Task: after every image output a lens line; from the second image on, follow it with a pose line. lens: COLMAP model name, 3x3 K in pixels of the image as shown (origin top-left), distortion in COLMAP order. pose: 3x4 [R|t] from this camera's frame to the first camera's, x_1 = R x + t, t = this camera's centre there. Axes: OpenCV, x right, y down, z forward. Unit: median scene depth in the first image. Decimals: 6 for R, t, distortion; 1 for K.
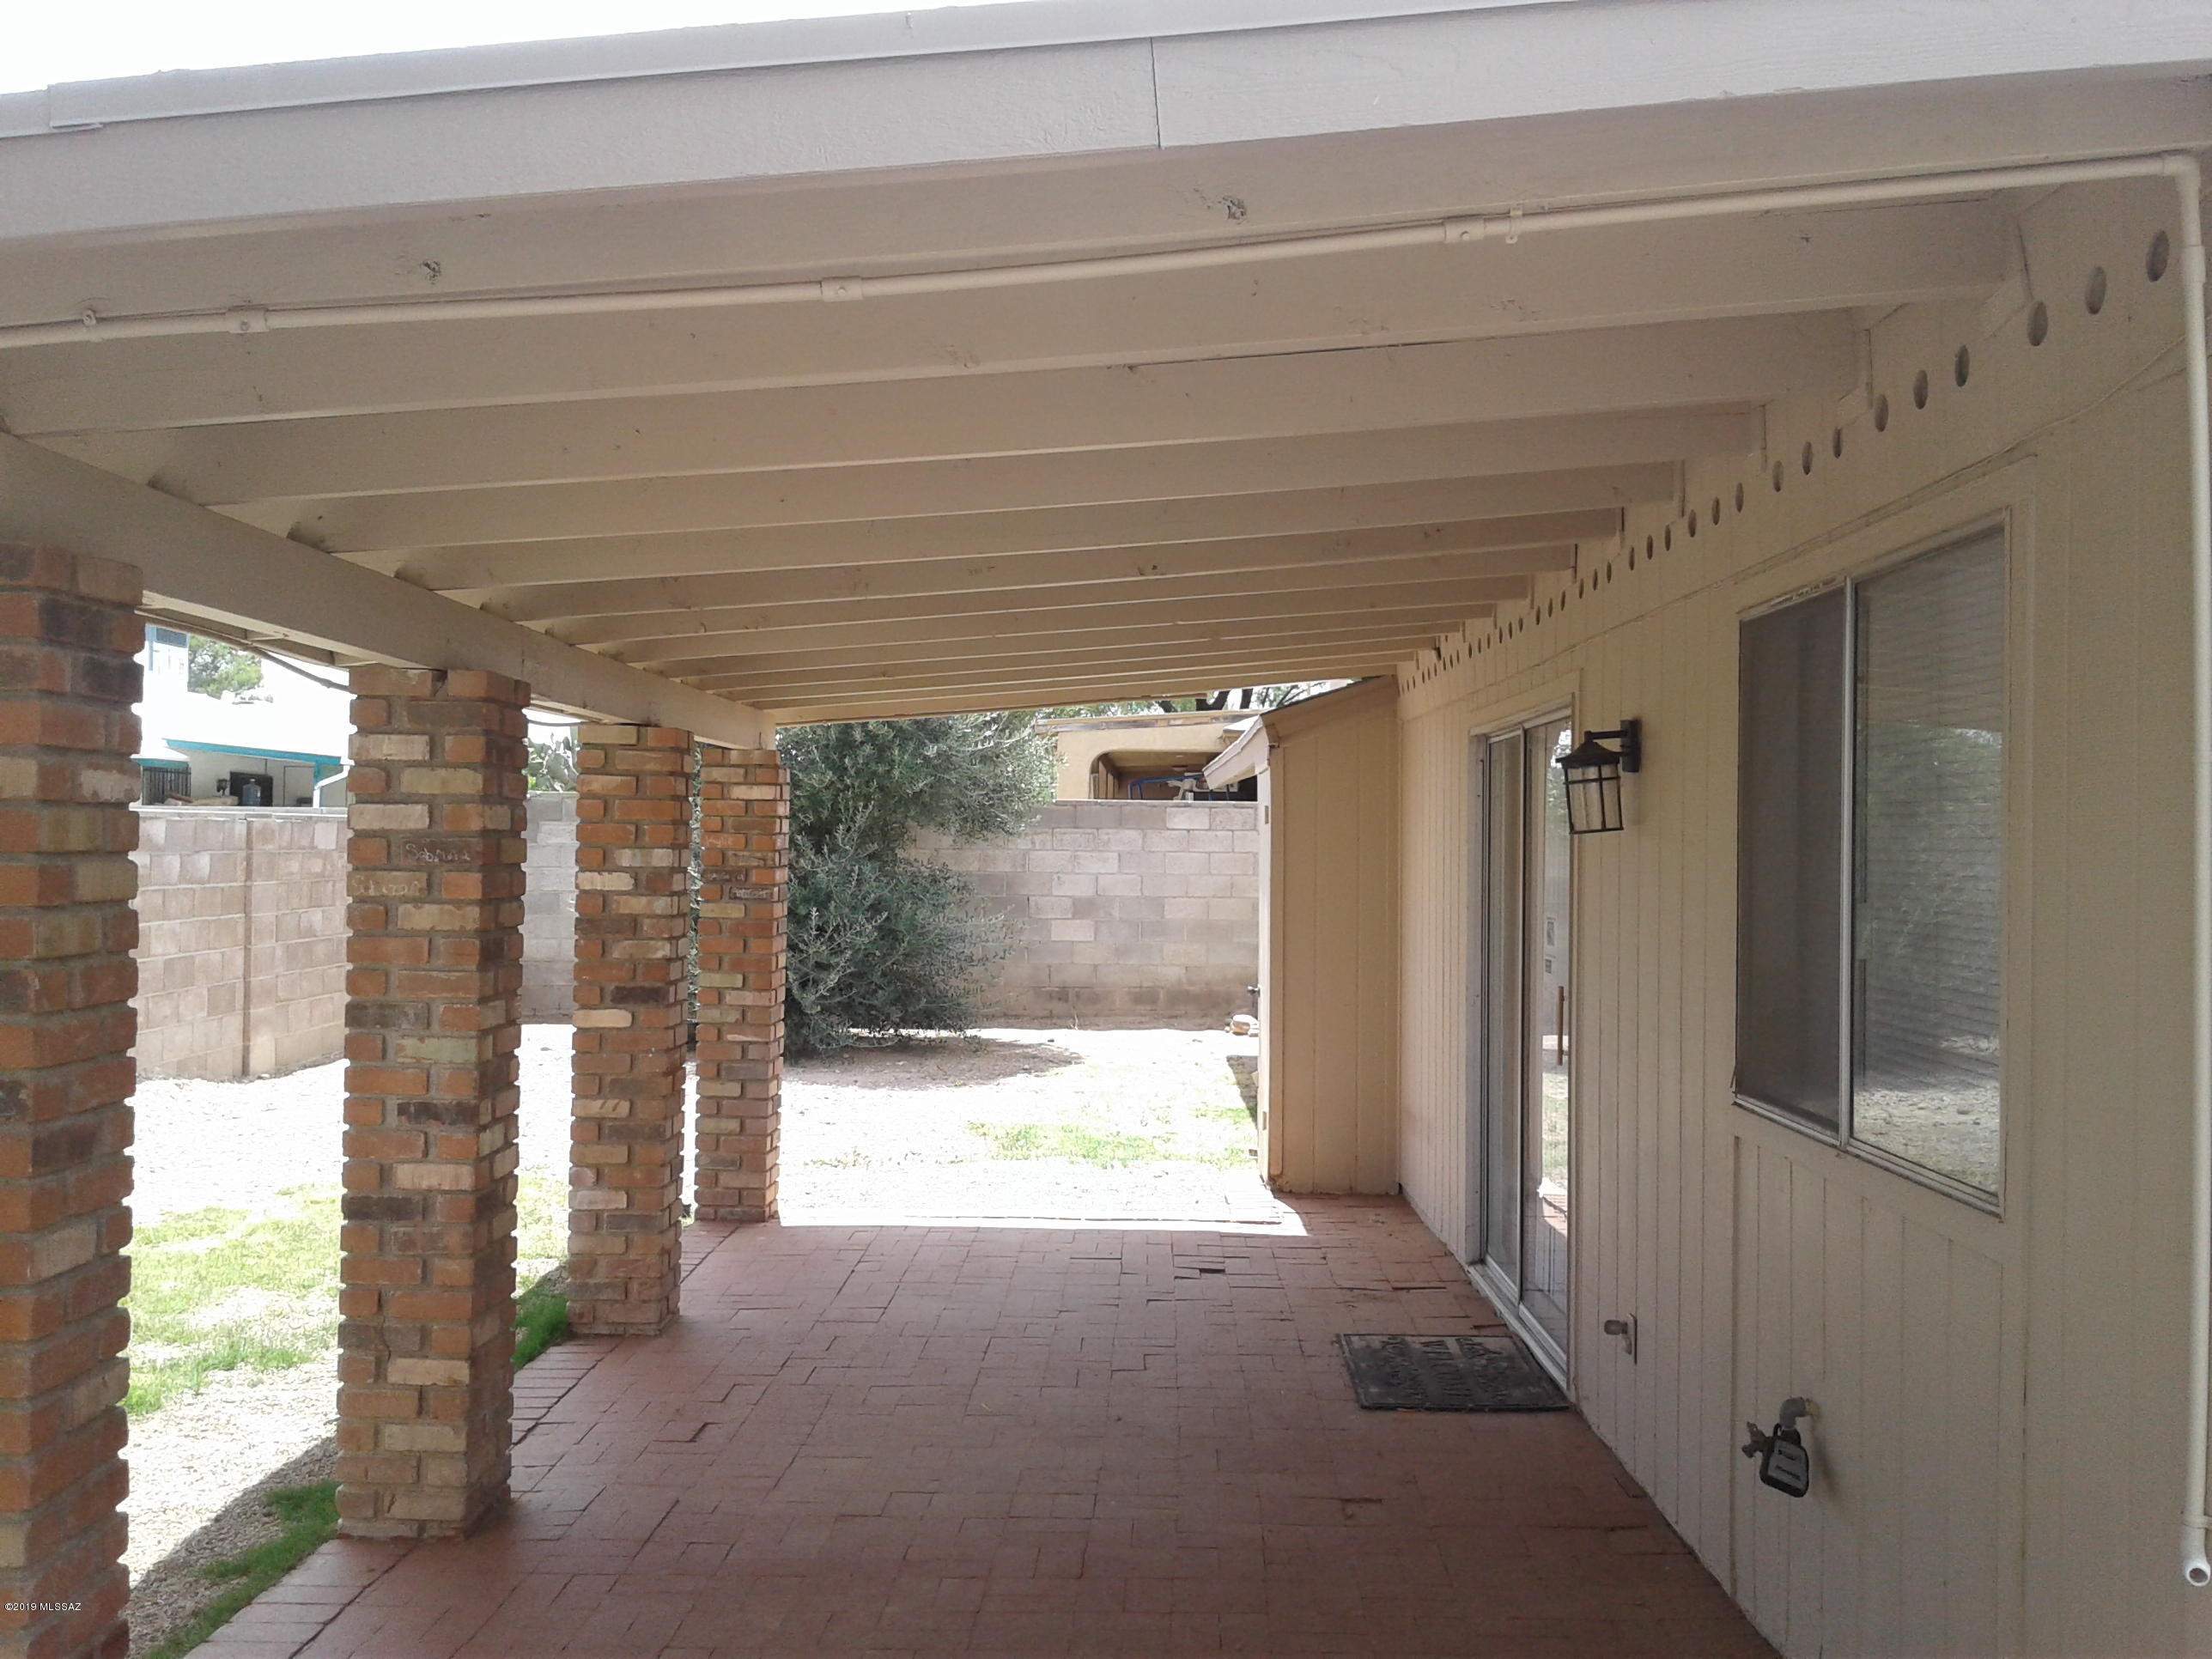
lens RADIAL K [[2031.3, 0, 1136.8], [0, 2031.3, 824.0], [0, 0, 1]] dist [0.142024, -0.249575]
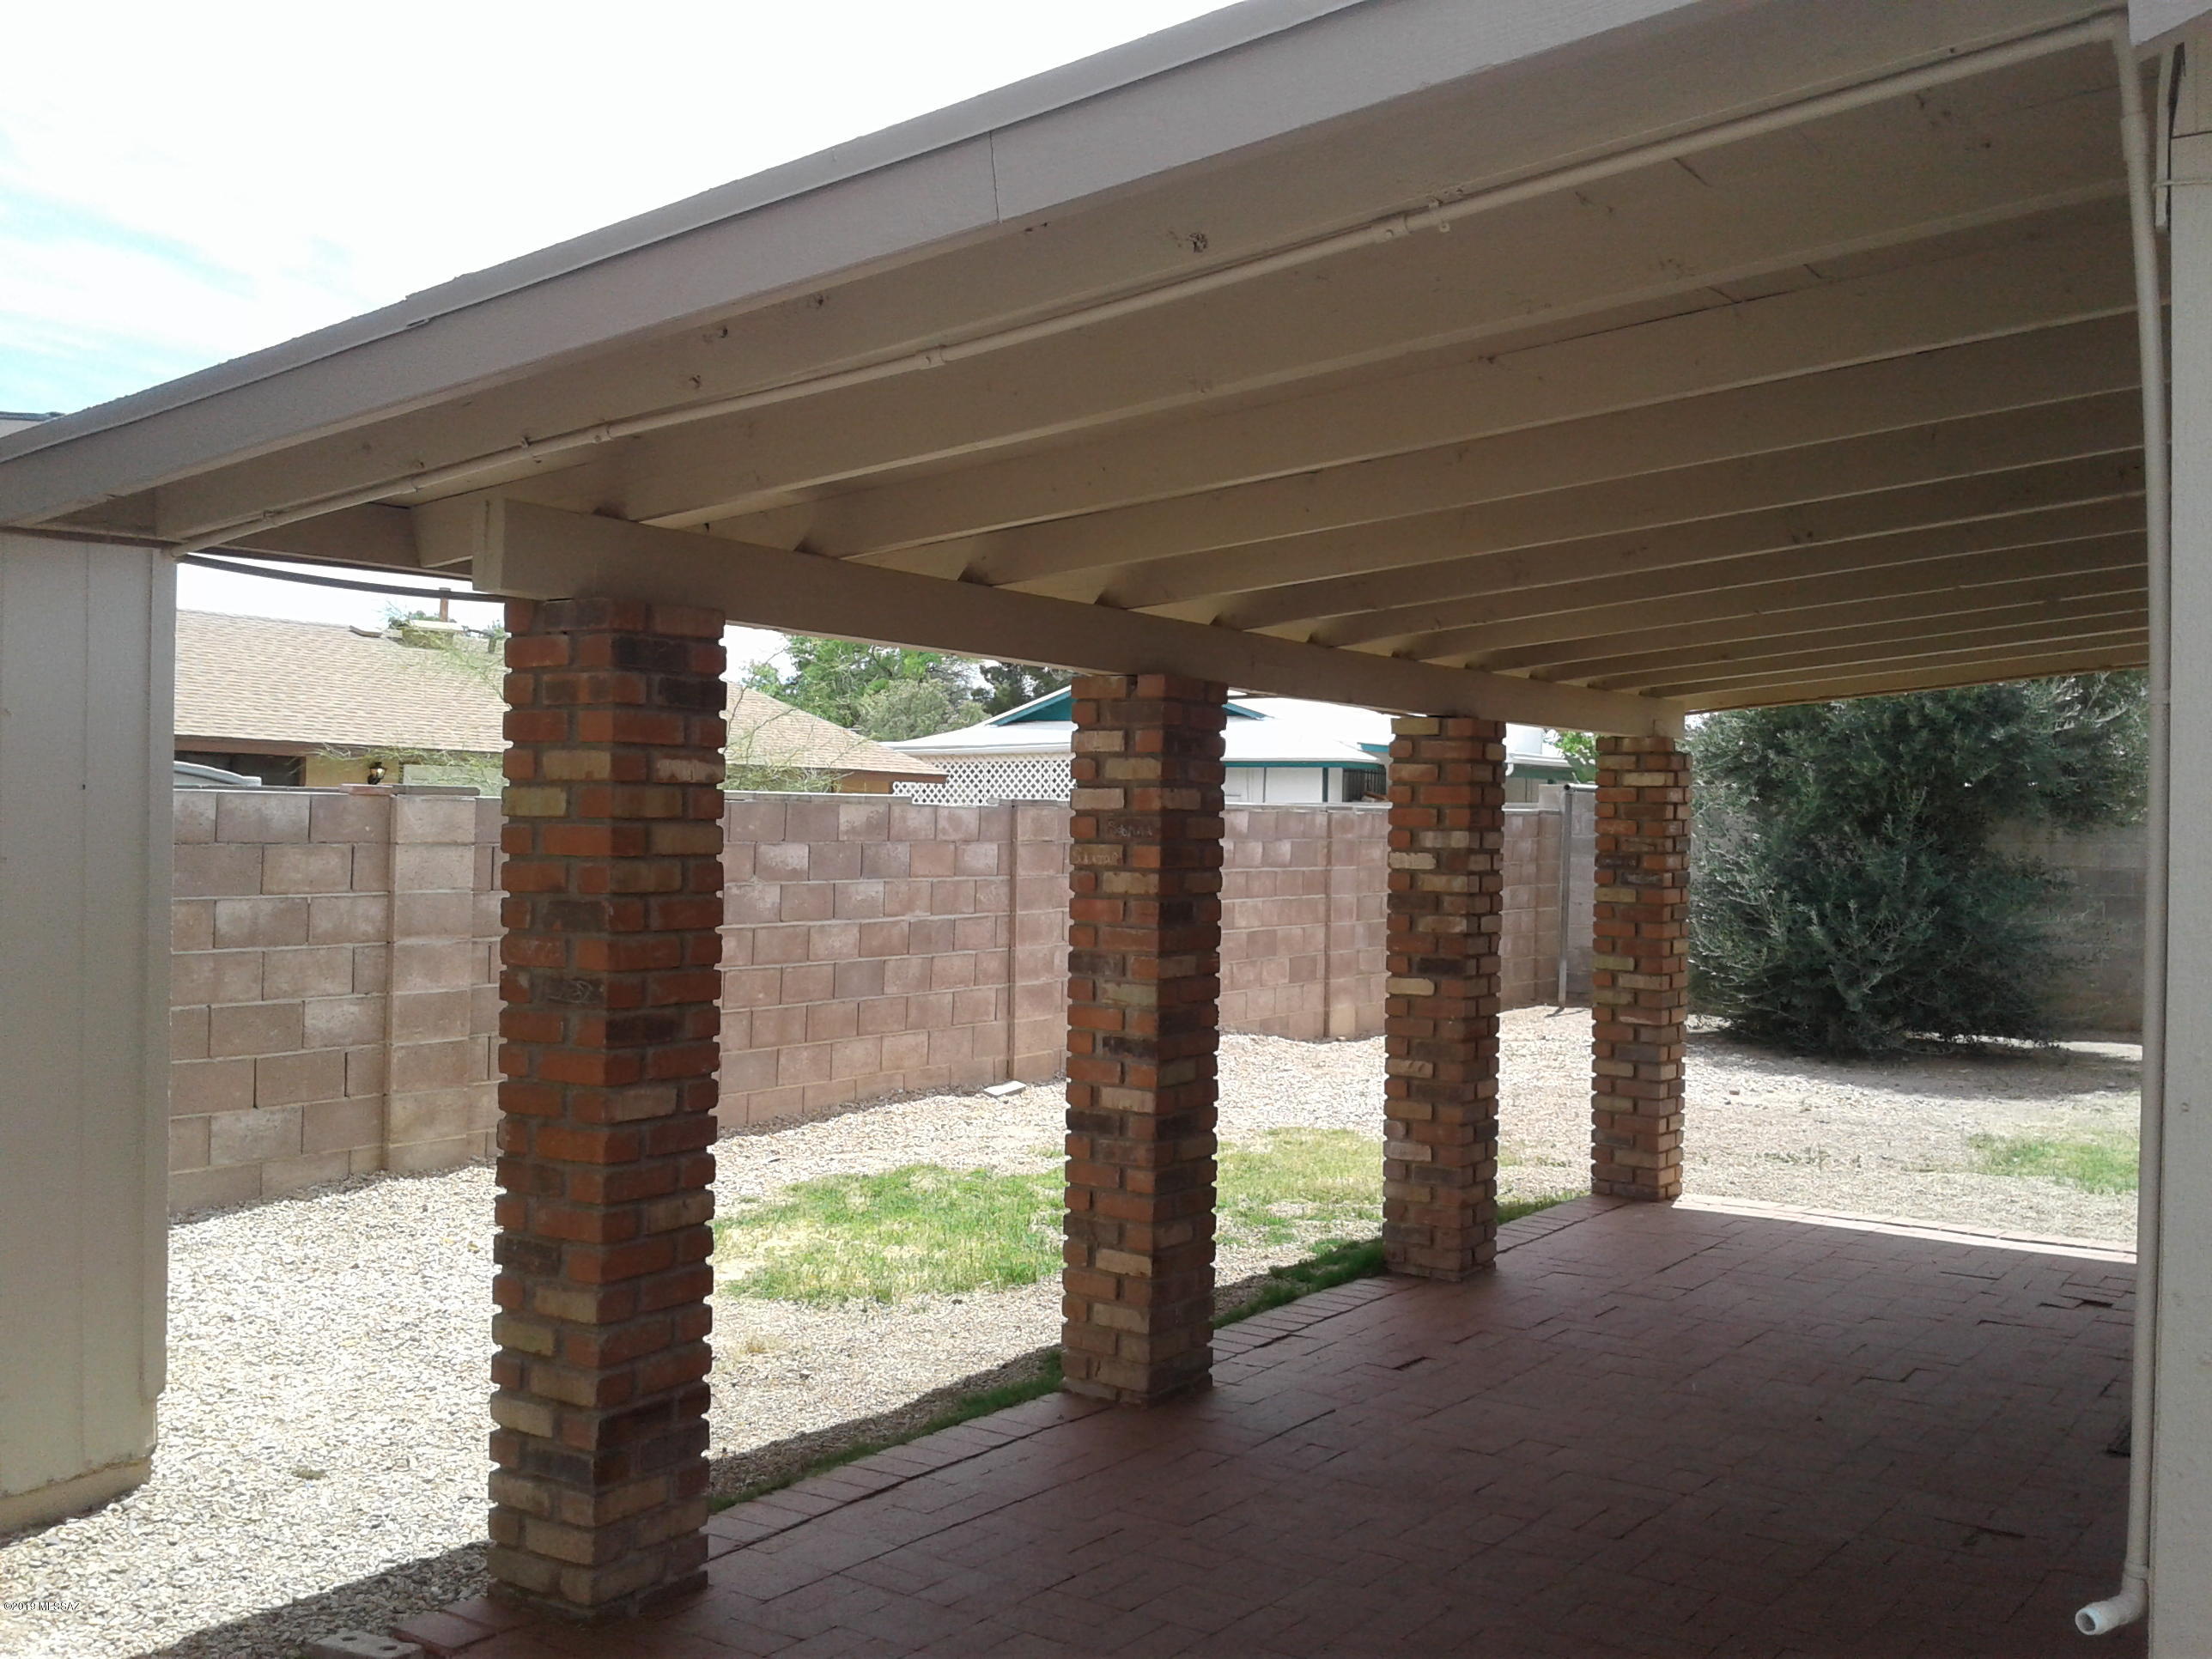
lens RADIAL K [[2031.3, 0, 1136.8], [0, 2031.3, 824.0], [0, 0, 1]] dist [0.142024, -0.249575]
pose [[0.840066, -0.001357, -0.542483, 0.285985], [0.002426, 0.999996, 0.001255, 0.009205], [0.542479, -0.002370, 0.840066, 0.011897]]
